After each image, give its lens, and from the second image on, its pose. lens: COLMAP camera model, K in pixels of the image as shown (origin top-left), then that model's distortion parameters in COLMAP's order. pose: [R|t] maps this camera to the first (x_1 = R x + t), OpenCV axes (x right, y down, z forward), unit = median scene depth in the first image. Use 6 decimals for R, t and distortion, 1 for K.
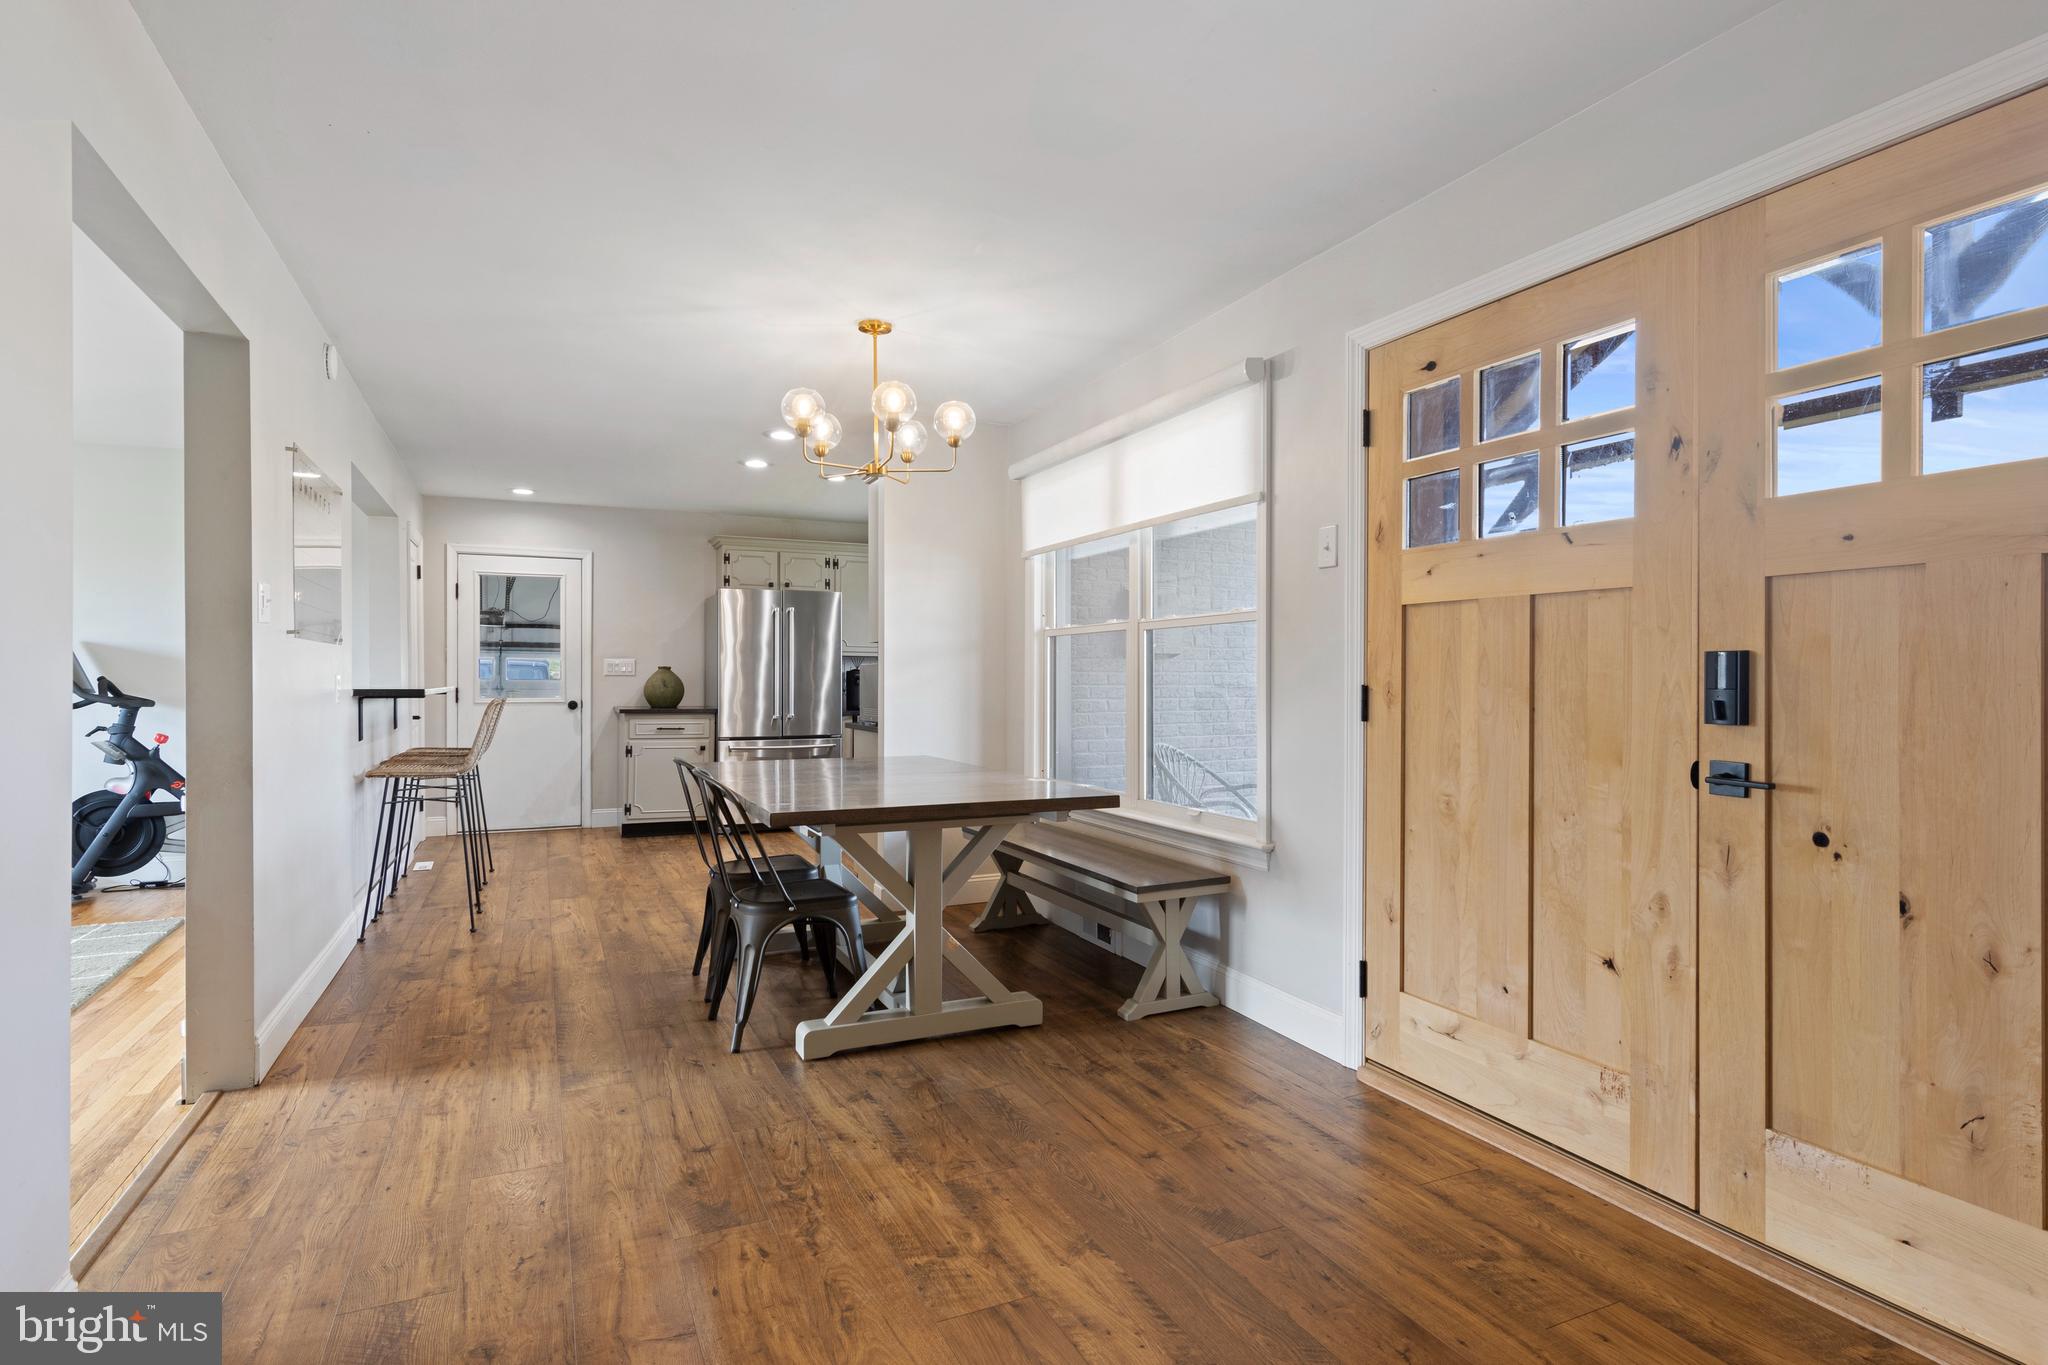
lens RADIAL K [[1046.0, 0, 1023.2], [0, 1046.0, 684.7], [0, 0, 1]] dist [0.015100, -0.005079]
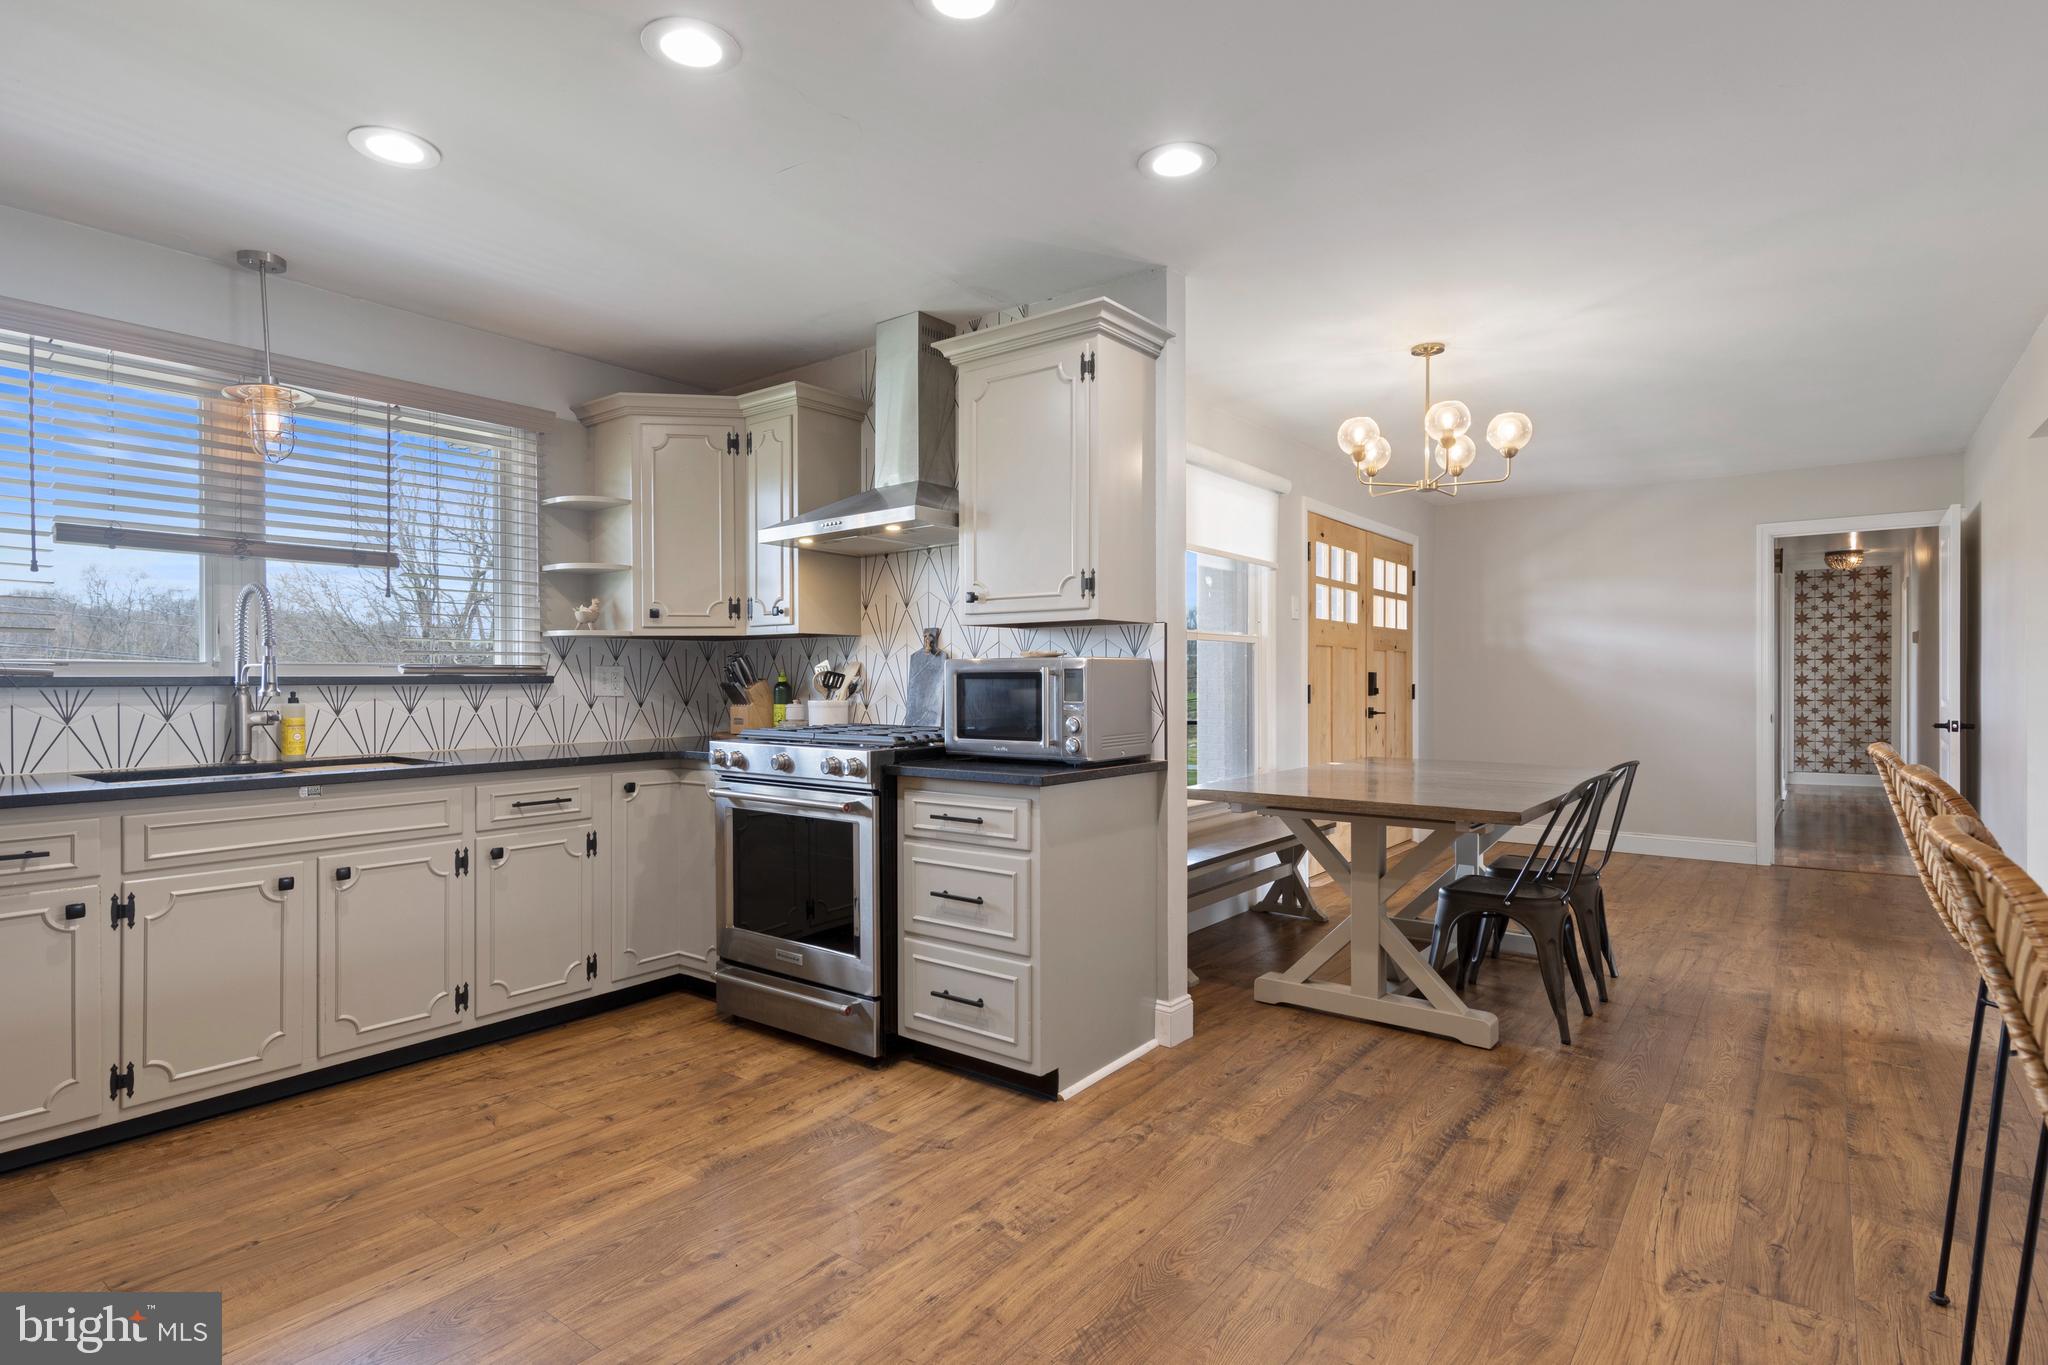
lens RADIAL K [[1046.0, 0, 1023.2], [0, 1046.0, 684.7], [0, 0, 1]] dist [0.015100, -0.005079]
pose [[-0.467111, -0.004951, 0.884185, -0.444250], [0.005470, 0.999949, 0.008489, -0.007387], [-0.884182, 0.008802, -0.467060, 0.929566]]
